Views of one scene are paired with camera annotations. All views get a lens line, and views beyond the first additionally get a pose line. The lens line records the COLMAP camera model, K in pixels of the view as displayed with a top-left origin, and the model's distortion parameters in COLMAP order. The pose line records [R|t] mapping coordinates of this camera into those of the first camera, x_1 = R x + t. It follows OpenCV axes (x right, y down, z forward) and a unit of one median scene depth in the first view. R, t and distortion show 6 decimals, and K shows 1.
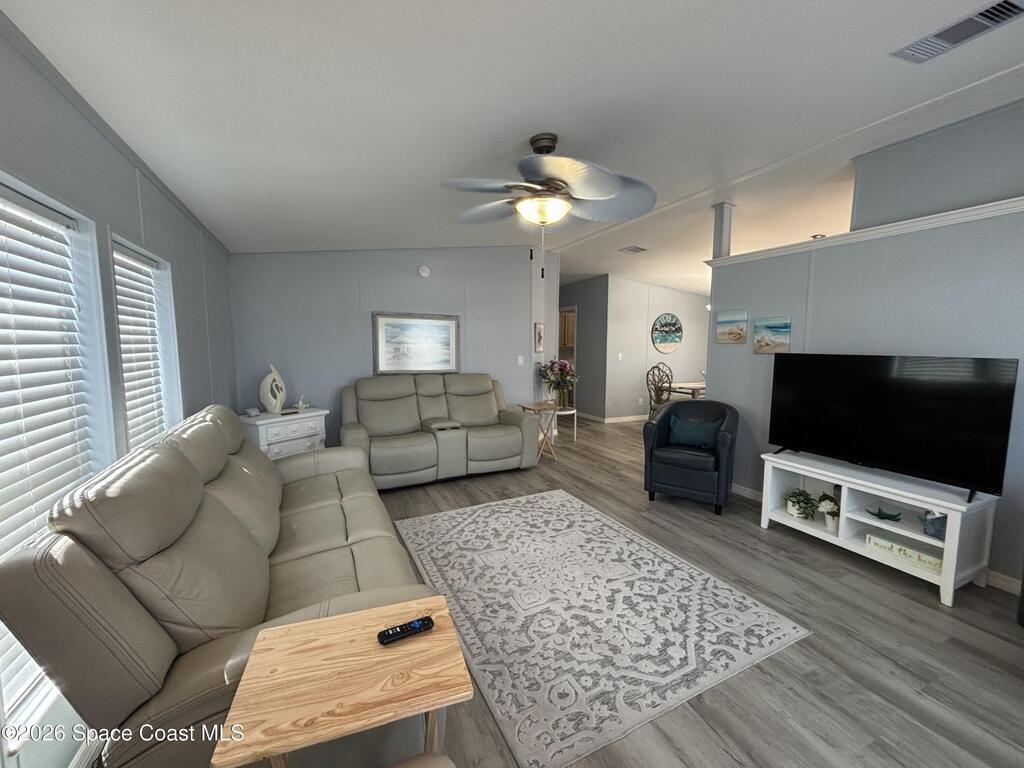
lens RADIAL K [[416.6, 0, 509.5], [0, 416.6, 381.3], [0, 0, 1]] dist [0.003162, 0.000390]
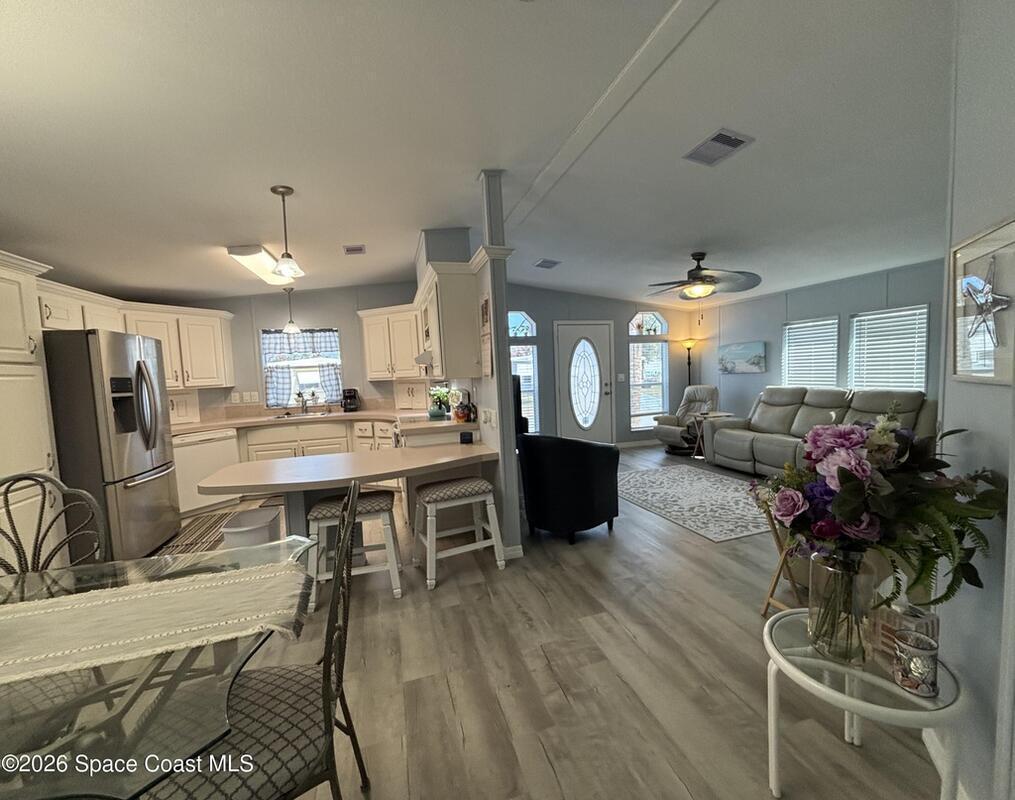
lens RADIAL K [[436.9, 0, 529.3], [0, 436.9, 398.4], [0, 0, 1]] dist [0.002883, 0.000802]
pose [[-0.994262, 0.035739, 0.100829, 0.500642], [0.051729, 0.985641, 0.160735, -0.212512], [-0.093637, 0.165028, -0.981834, 2.356874]]
